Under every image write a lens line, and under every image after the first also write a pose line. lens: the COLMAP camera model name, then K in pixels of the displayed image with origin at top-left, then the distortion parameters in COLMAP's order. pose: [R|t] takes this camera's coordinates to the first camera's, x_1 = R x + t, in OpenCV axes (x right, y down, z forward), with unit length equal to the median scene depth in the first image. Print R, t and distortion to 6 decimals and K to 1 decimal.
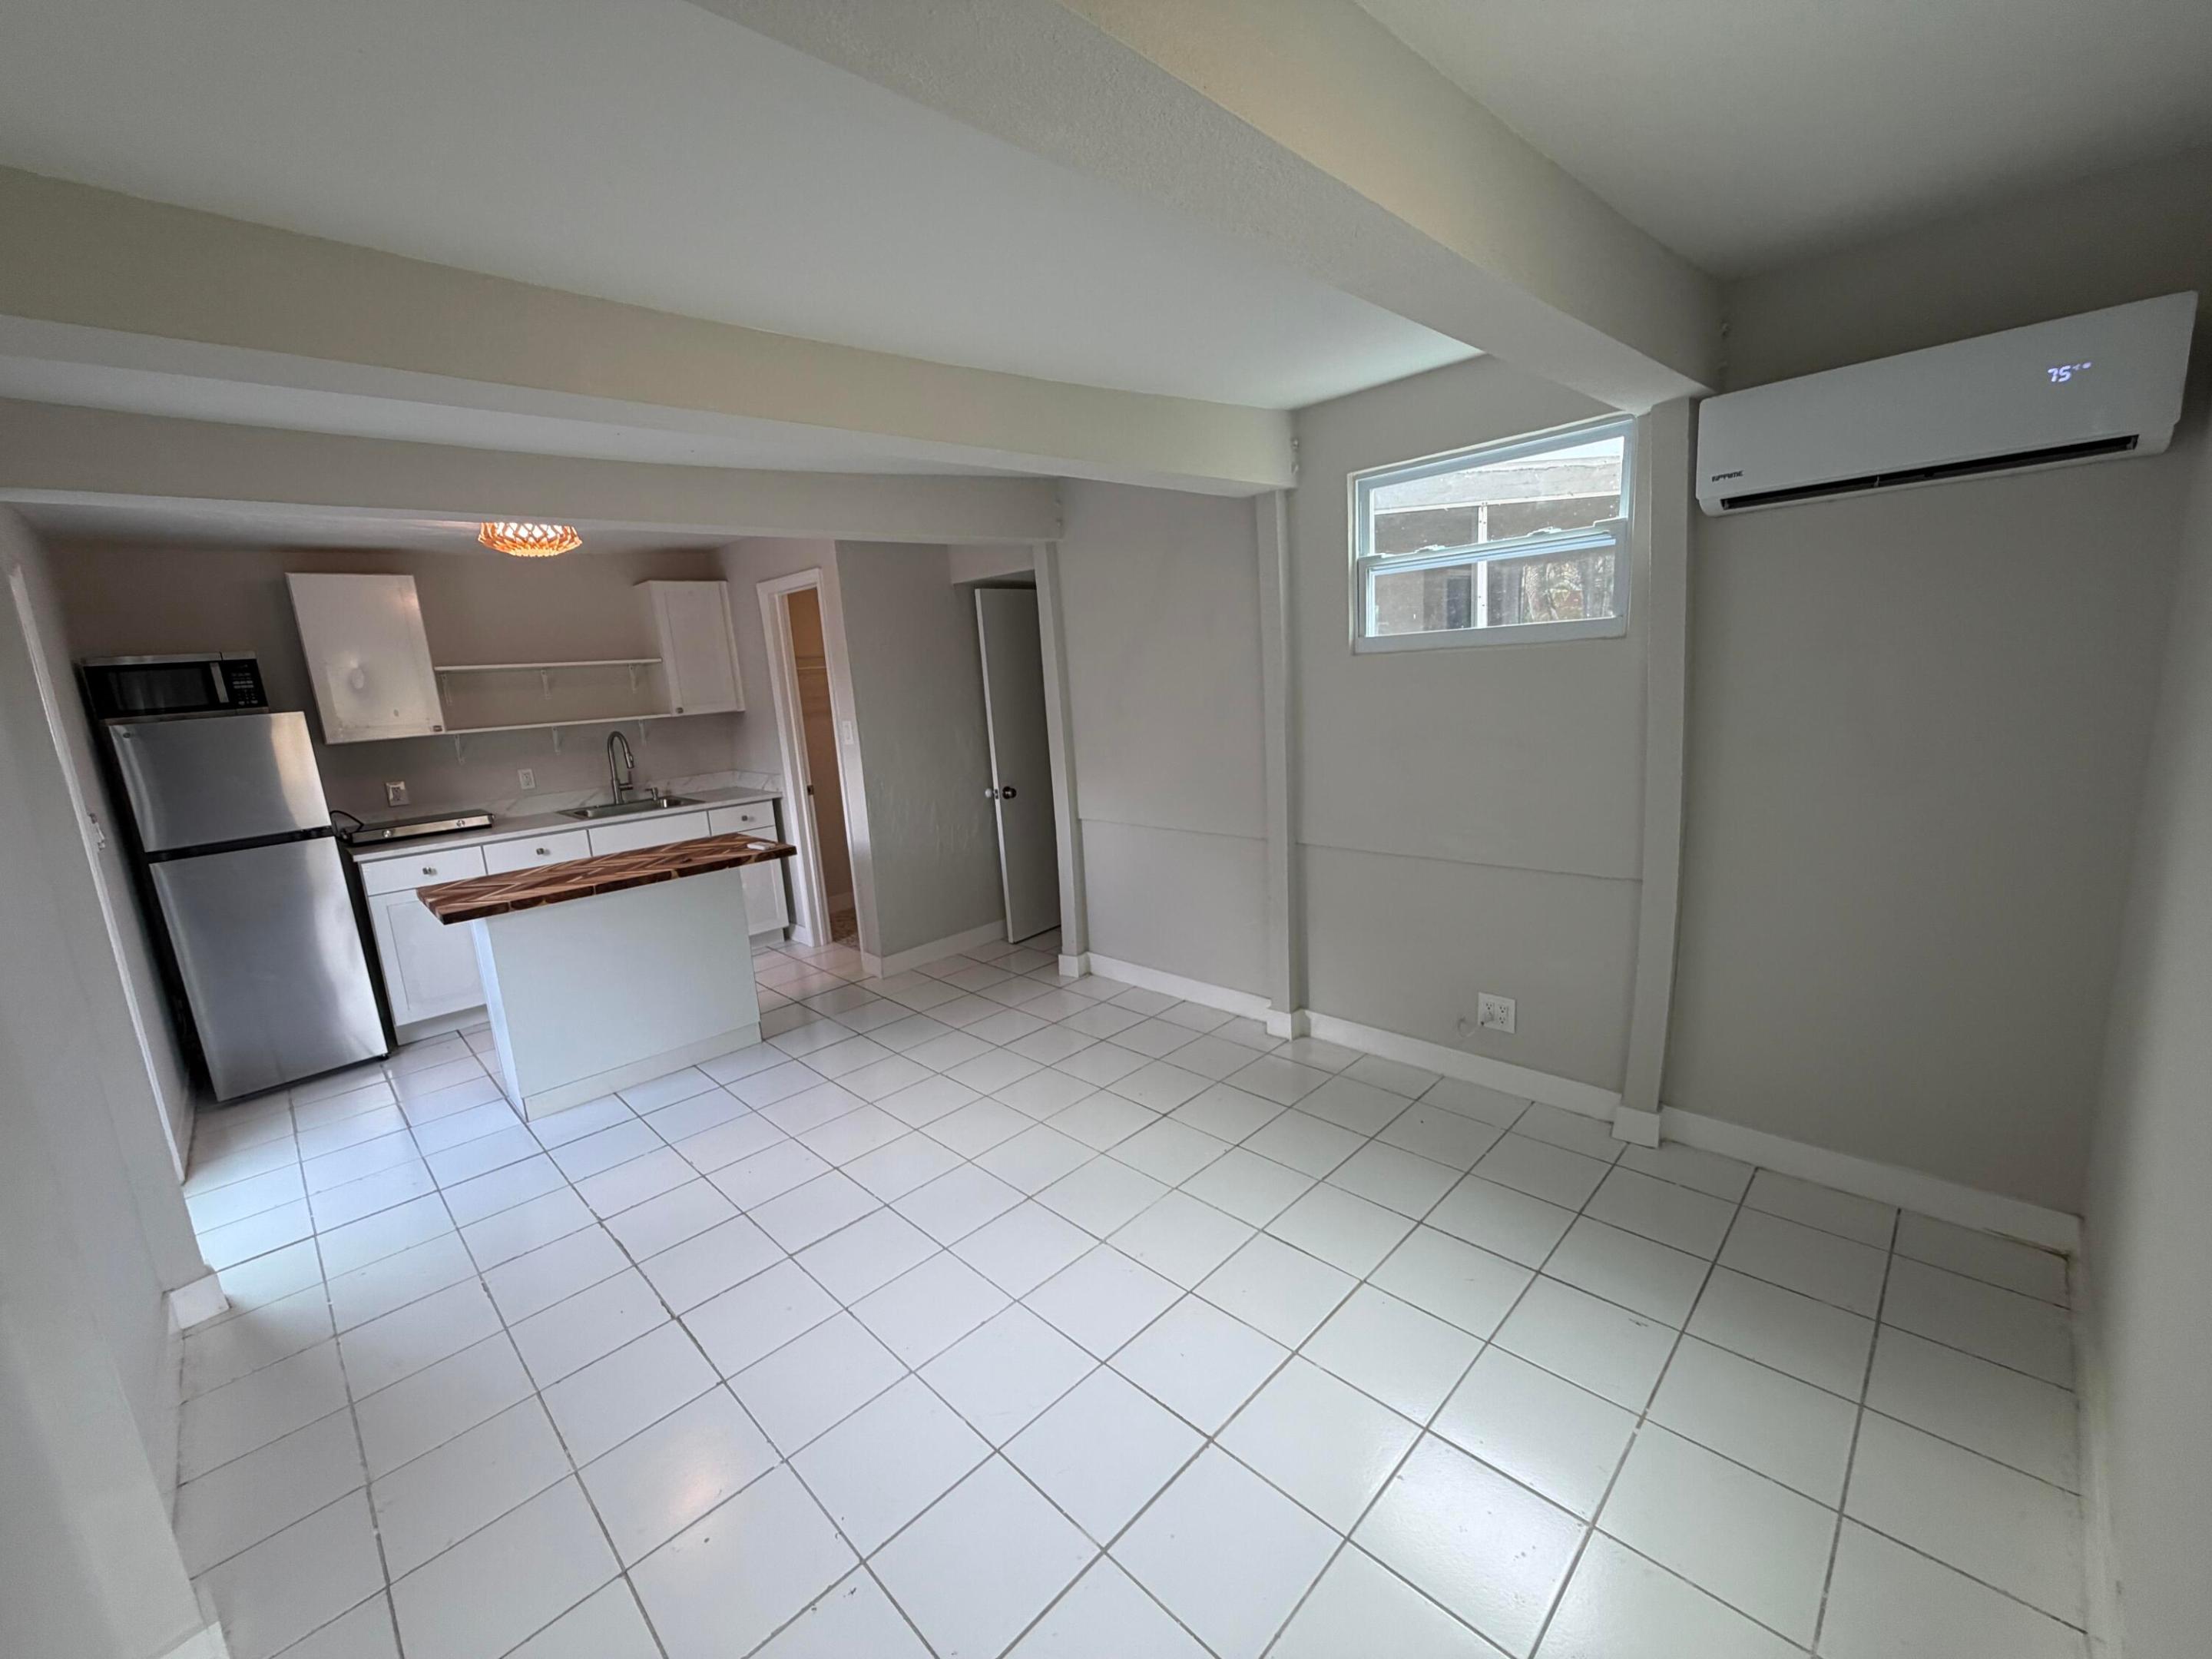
lens RADIAL K [[884.9, 0, 1101.2], [0, 884.9, 834.4], [0, 0, 1]] dist [0.000268, 0.000030]
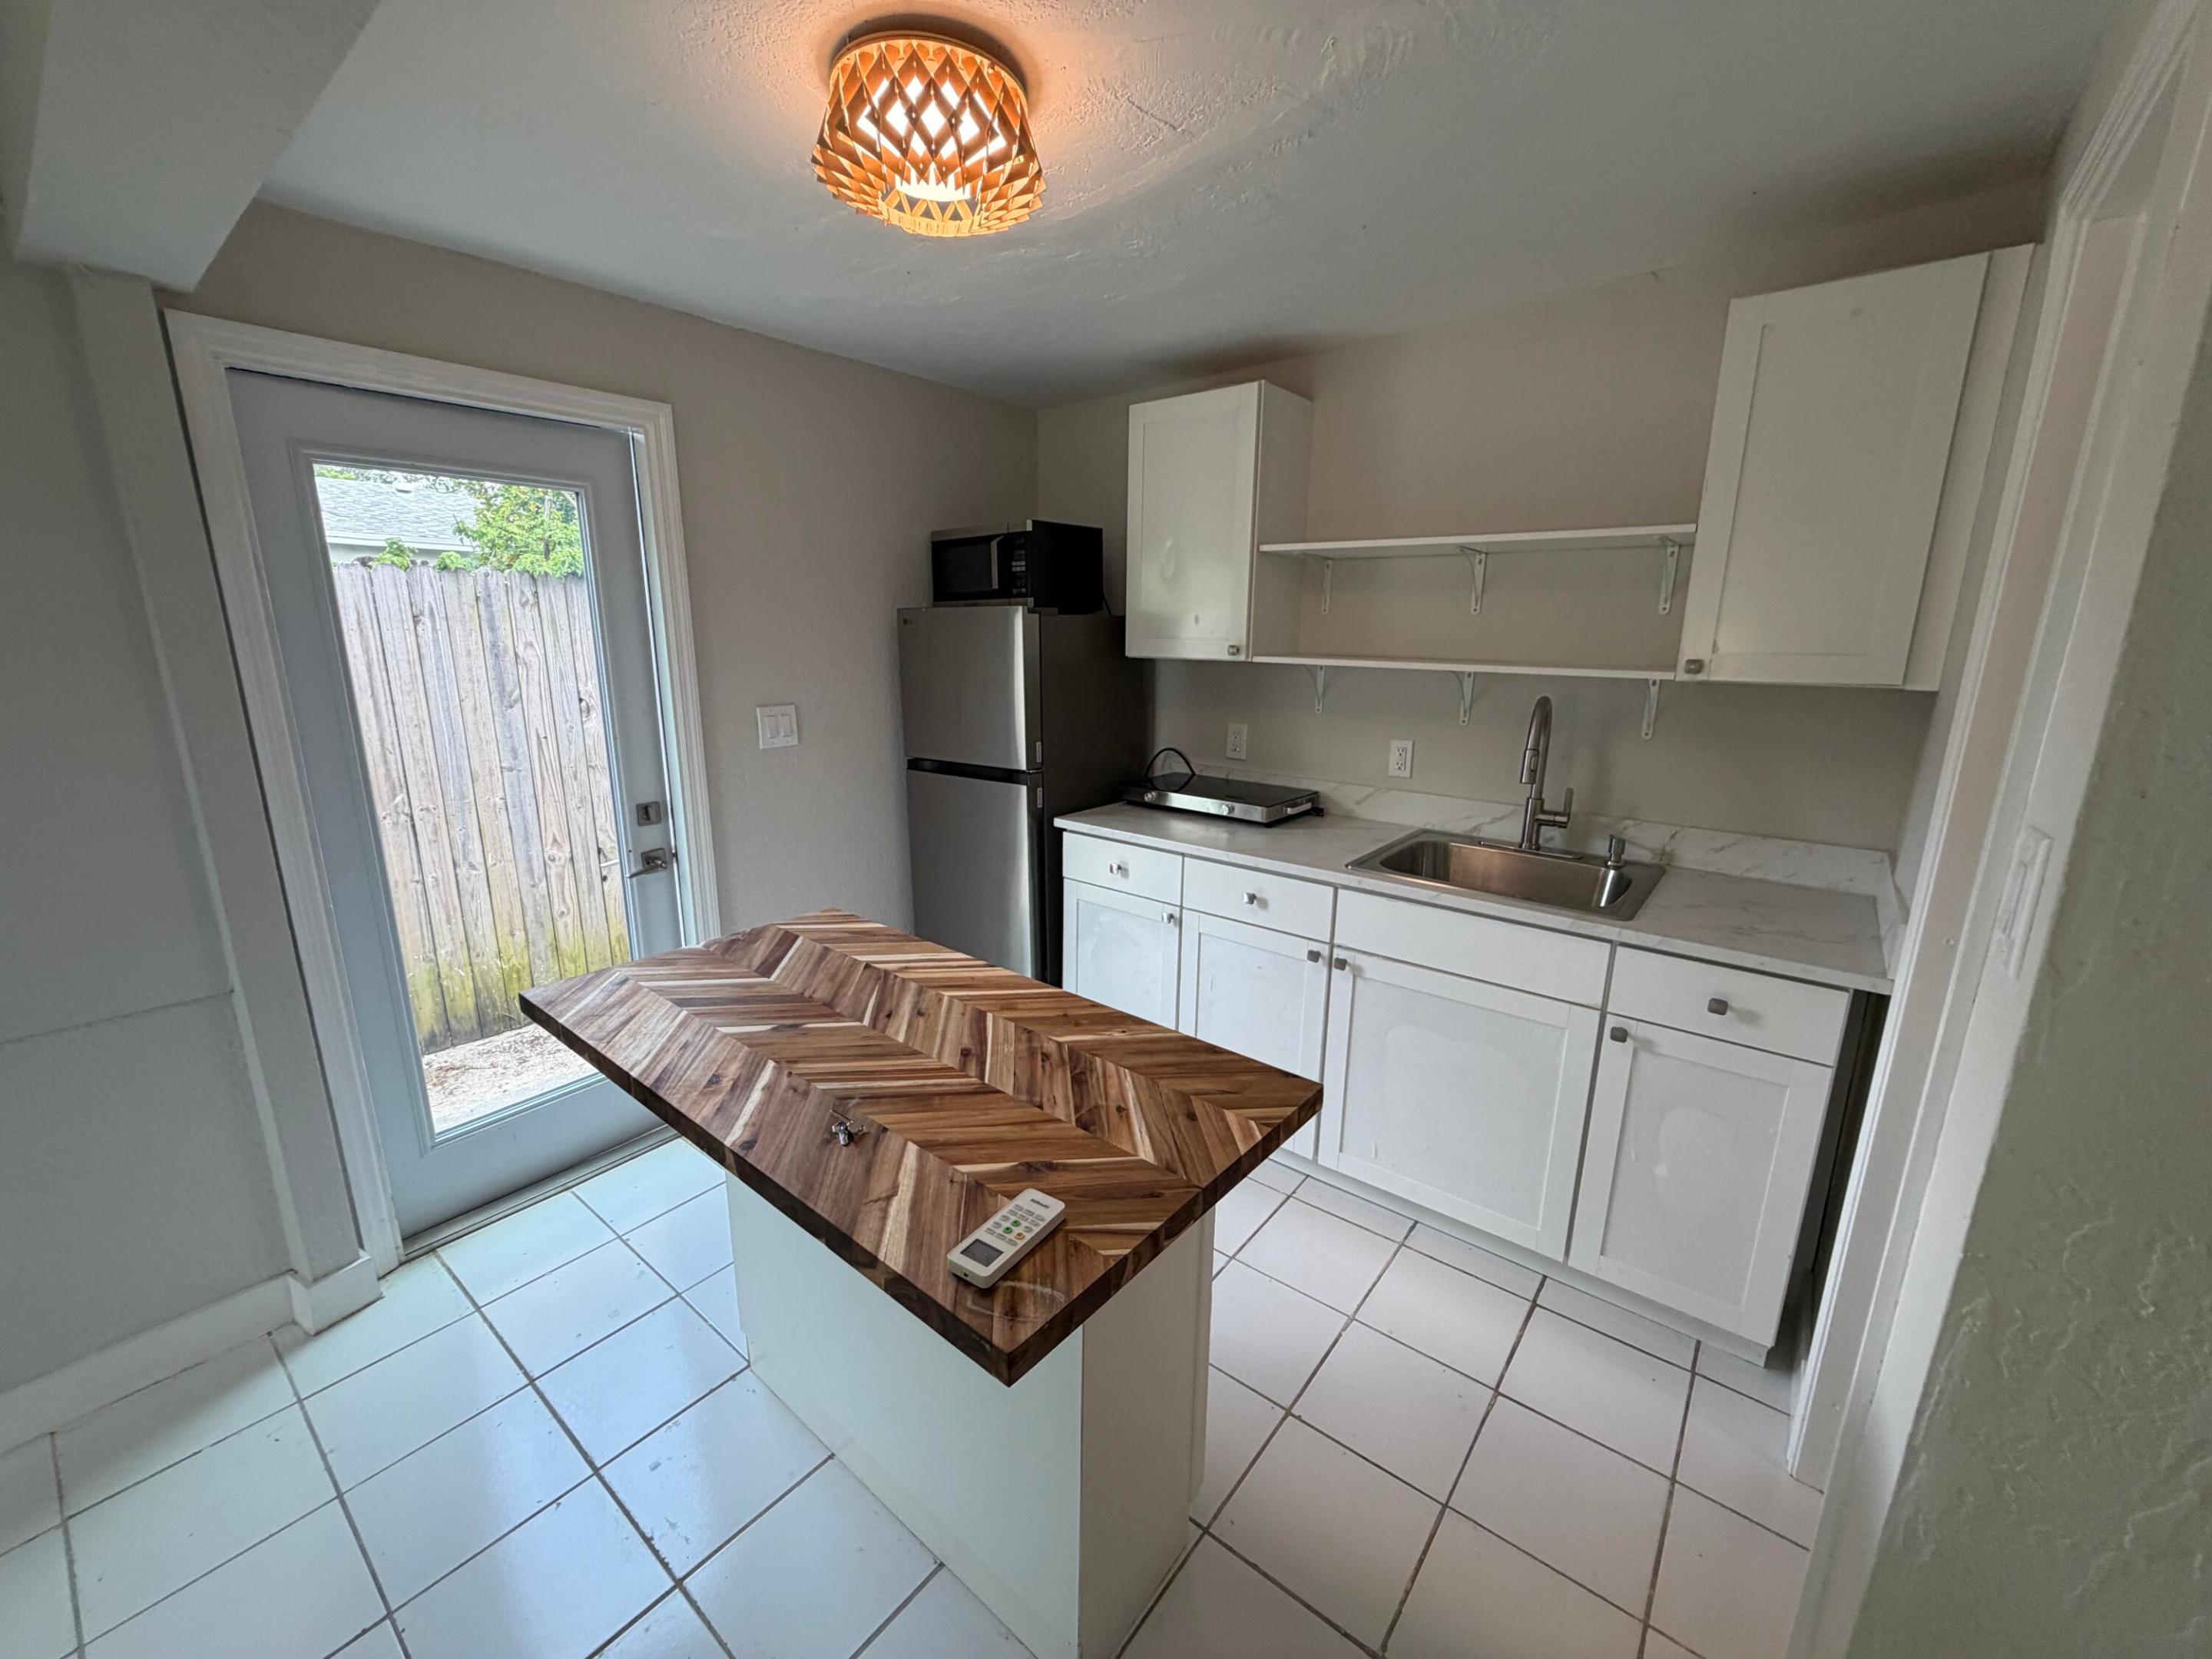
lens RADIAL K [[884.9, 0, 1102.7], [0, 884.9, 835.5], [0, 0, 1]] dist [0.000268, 0.000030]
pose [[0.110552, 0.295059, -0.949062, -0.149038], [-0.203717, 0.941367, 0.268937, -0.142362], [0.972768, 0.163609, 0.164178, 0.822245]]
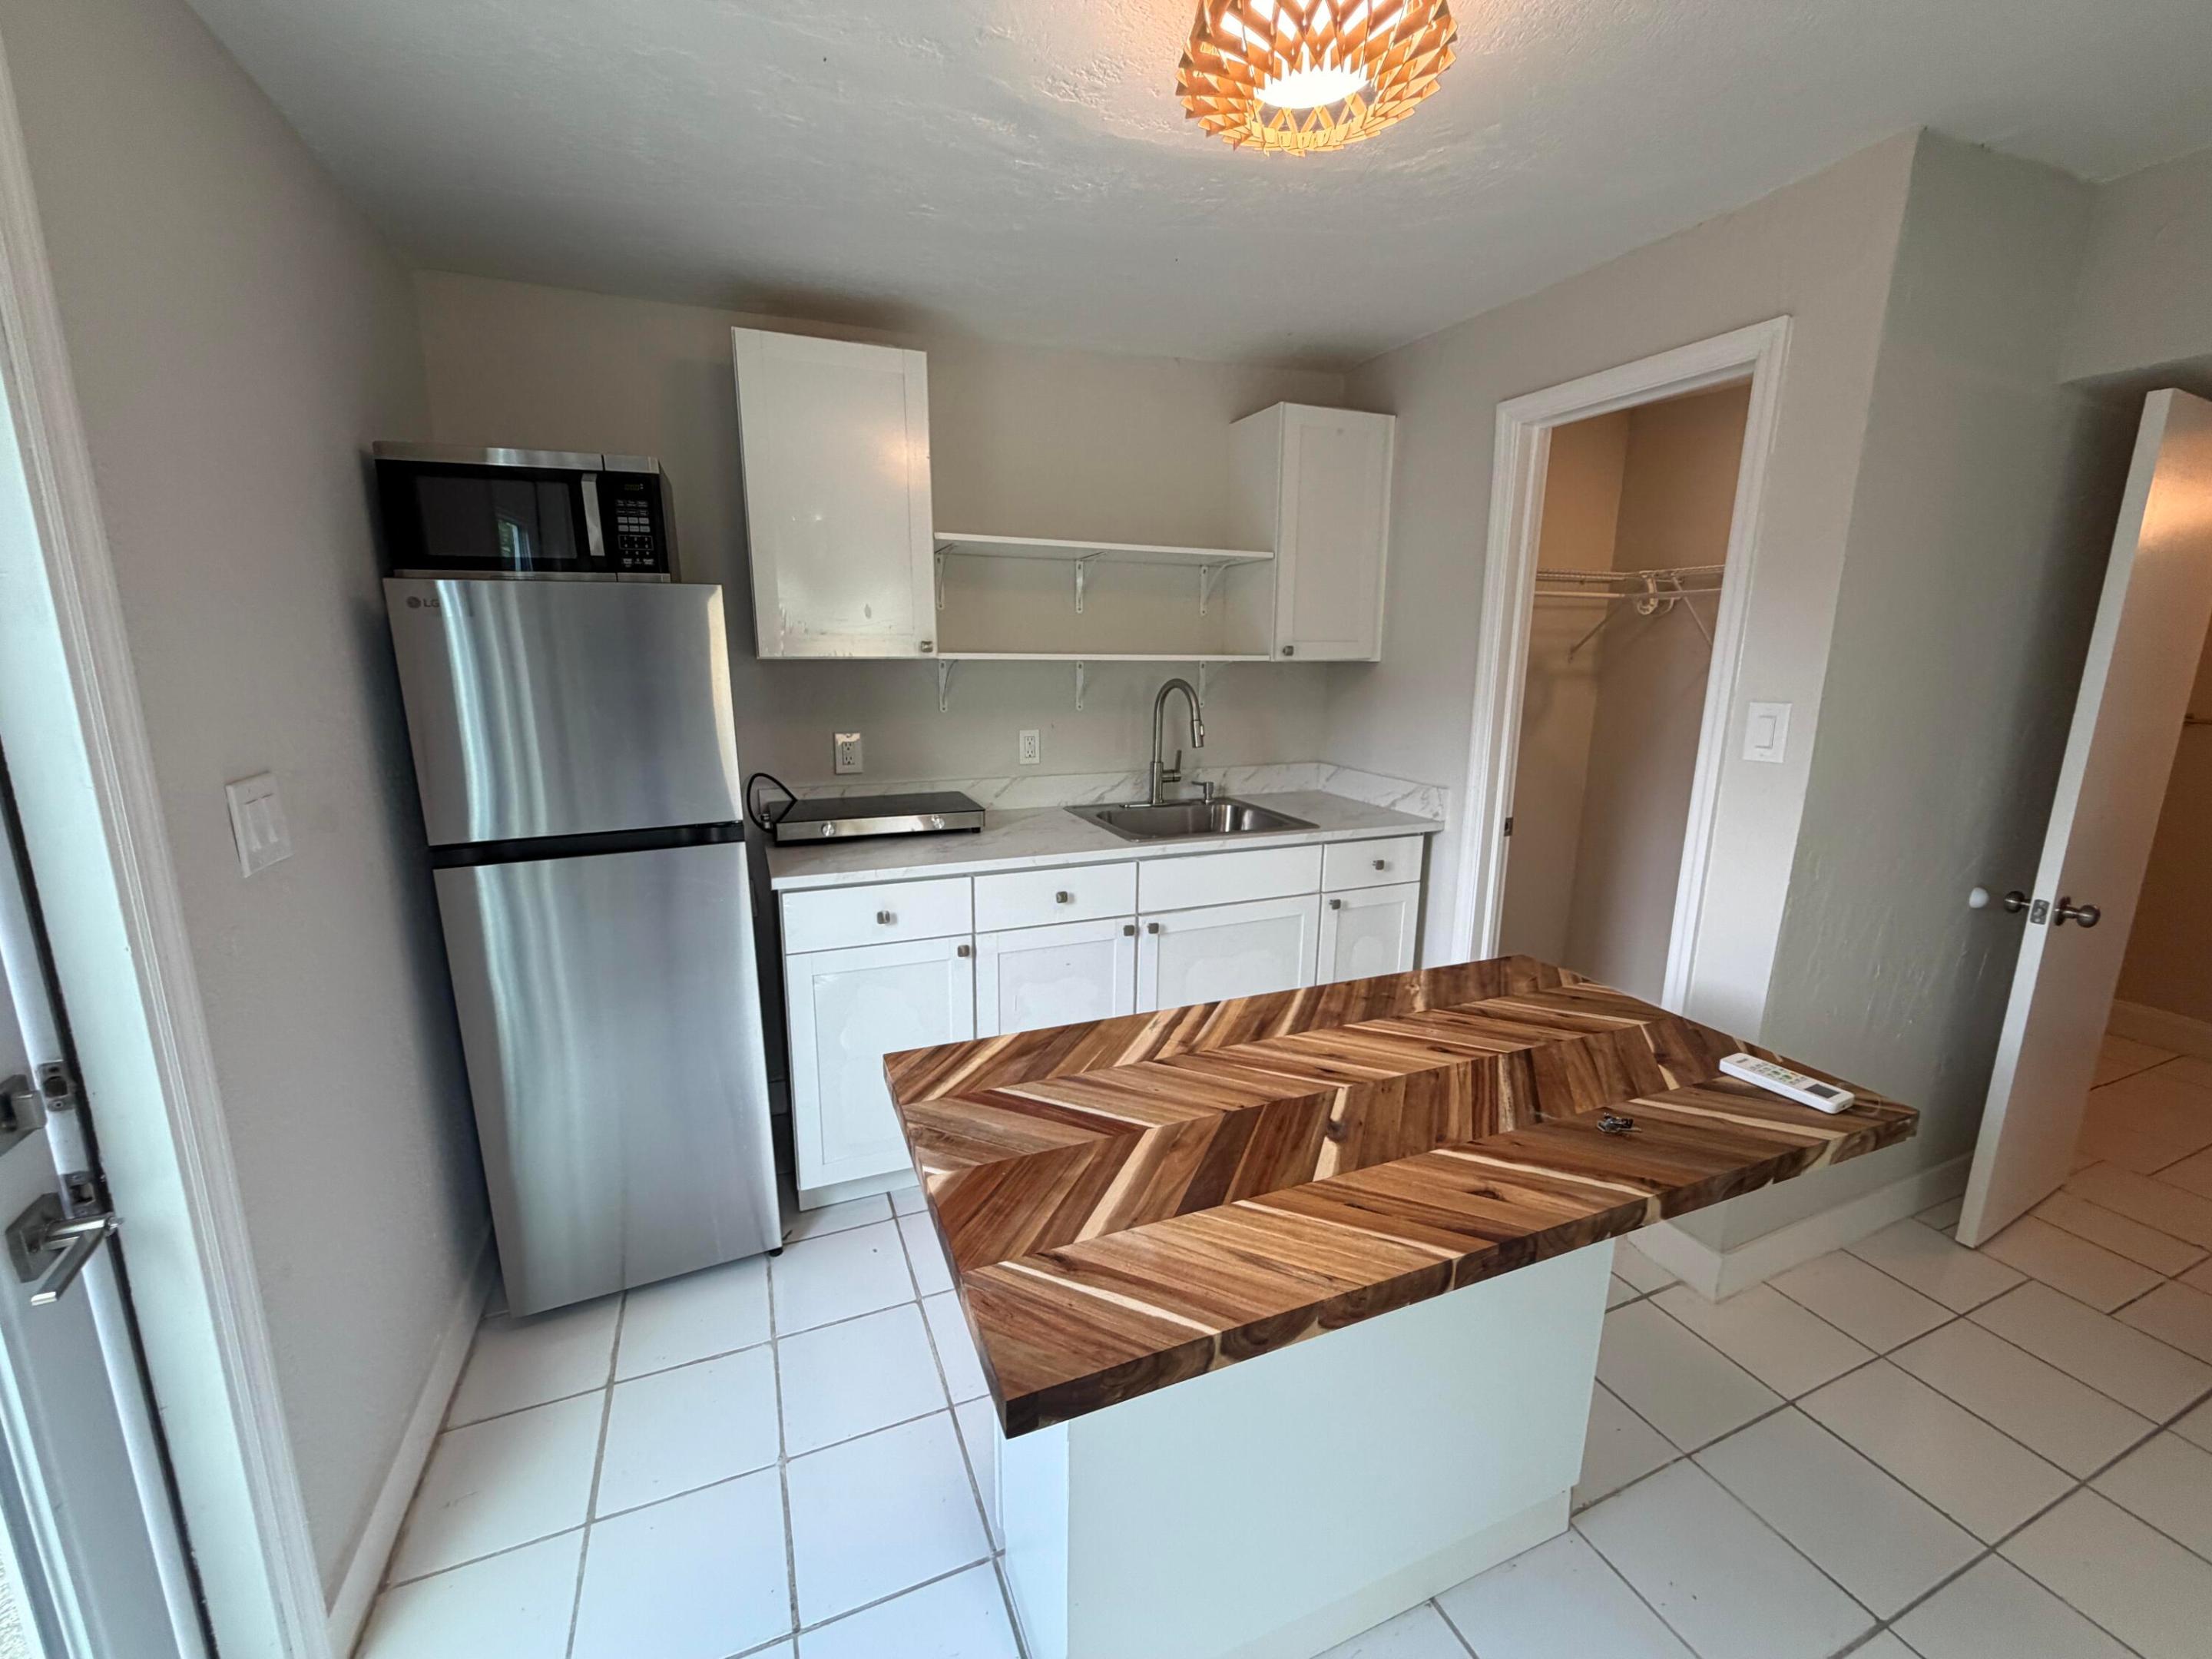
lens RADIAL K [[884.9, 0, 1097.9], [0, 884.9, 834.4], [0, 0, 1]] dist [0.000268, 0.000030]
pose [[0.924527, 0.149498, -0.350570, -0.438108], [-0.137566, 0.988743, 0.058854, -0.051223], [0.355422, -0.006186, 0.934685, 0.521224]]
